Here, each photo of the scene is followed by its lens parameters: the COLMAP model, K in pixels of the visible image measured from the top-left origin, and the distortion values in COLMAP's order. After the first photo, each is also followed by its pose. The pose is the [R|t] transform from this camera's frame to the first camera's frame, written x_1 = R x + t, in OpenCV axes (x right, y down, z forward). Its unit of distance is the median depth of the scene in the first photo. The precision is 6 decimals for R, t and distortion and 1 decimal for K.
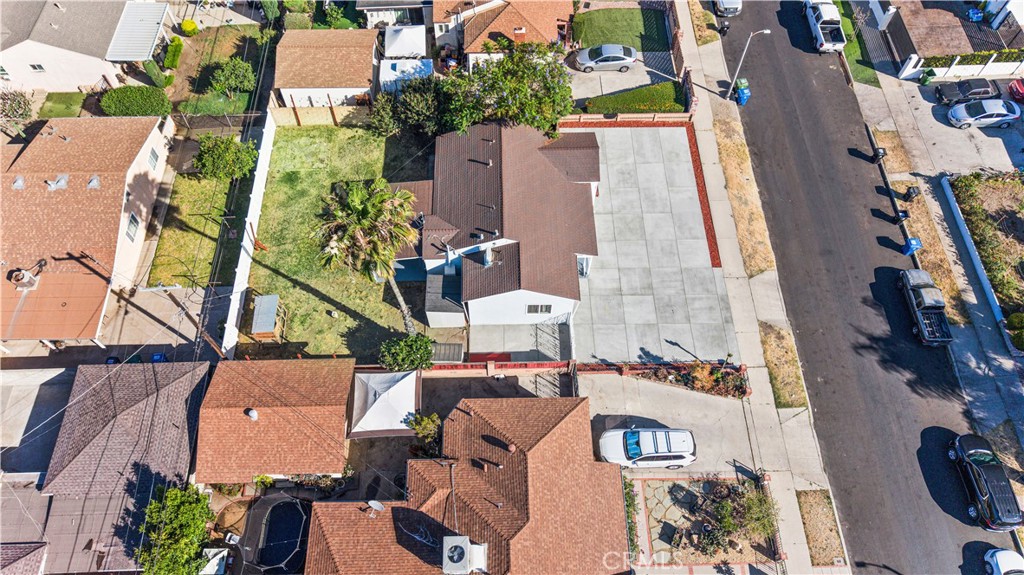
lens RADIAL K [[691.1, 0, 510.2], [0, 691.1, 293.7], [0, 0, 1]] dist [0.009489, -0.005324]
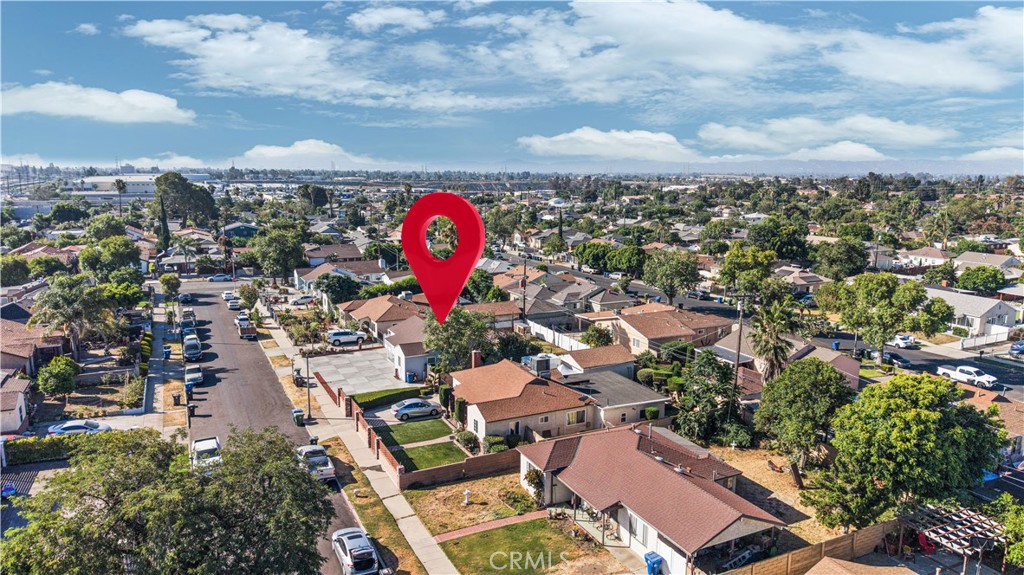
lens RADIAL K [[687.0, 0, 512.7], [0, 687.0, 294.1], [0, 0, 1]] dist [0.019001, -0.020137]
pose [[-0.905994, 0.065872, -0.418134, 0.586331], [-0.372780, 0.343793, 0.861882, -1.855393], [0.200526, 0.936732, -0.286919, 1.477957]]
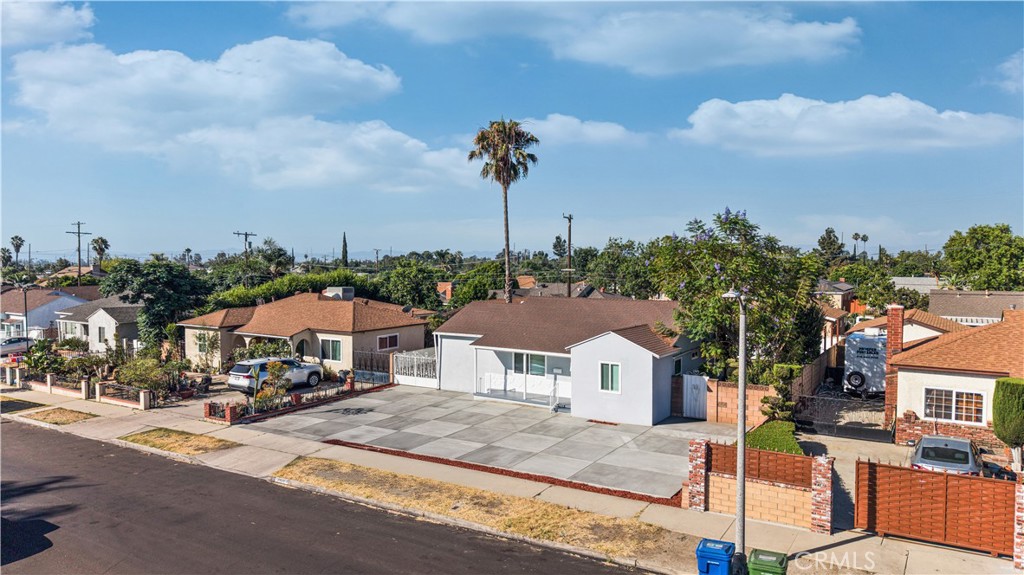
lens RADIAL K [[691.1, 0, 510.2], [0, 691.1, 293.7], [0, 0, 1]] dist [0.009489, -0.005324]
pose [[-0.559266, 0.039404, -0.828051, 0.734020], [-0.719861, 0.472288, 0.508669, -0.506219], [0.411123, 0.880563, -0.235769, 1.129761]]
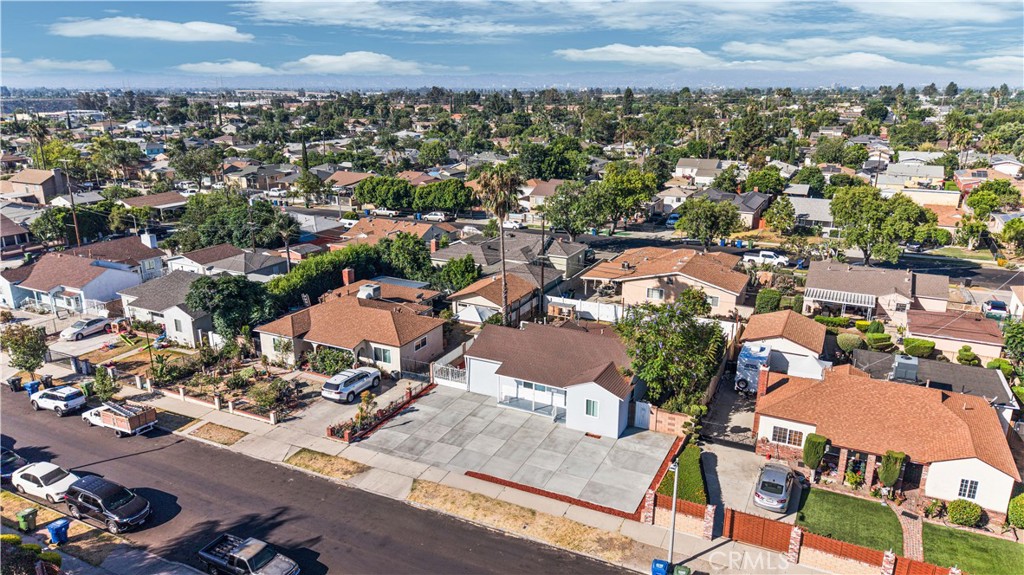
lens RADIAL K [[687.0, 0, 512.7], [0, 687.0, 294.1], [0, 0, 1]] dist [0.019001, -0.020137]
pose [[-0.468856, 0.252682, -0.846360, 1.043461], [-0.768180, 0.356308, 0.531924, -0.732042], [0.435973, 0.899553, 0.027048, 0.842432]]
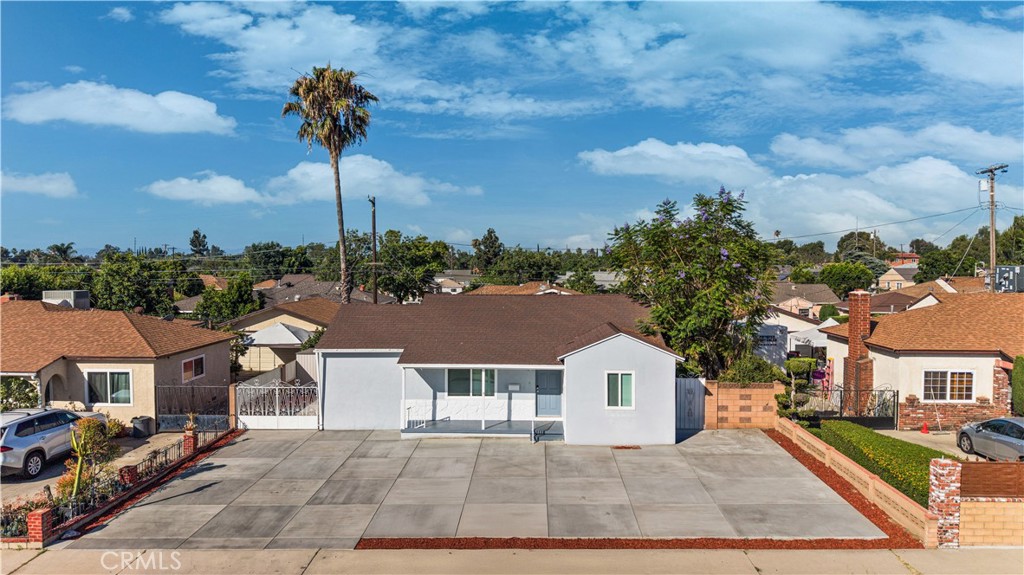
lens RADIAL K [[699.1, 0, 512.0], [0, 699.1, 287.5], [0, 0, 1]] dist [-0.002641, -0.002048]
pose [[-0.063800, 0.041052, -0.997118, 0.673726], [-0.865229, 0.495619, 0.075766, -0.207034], [0.497301, 0.867569, 0.003899, 0.970611]]
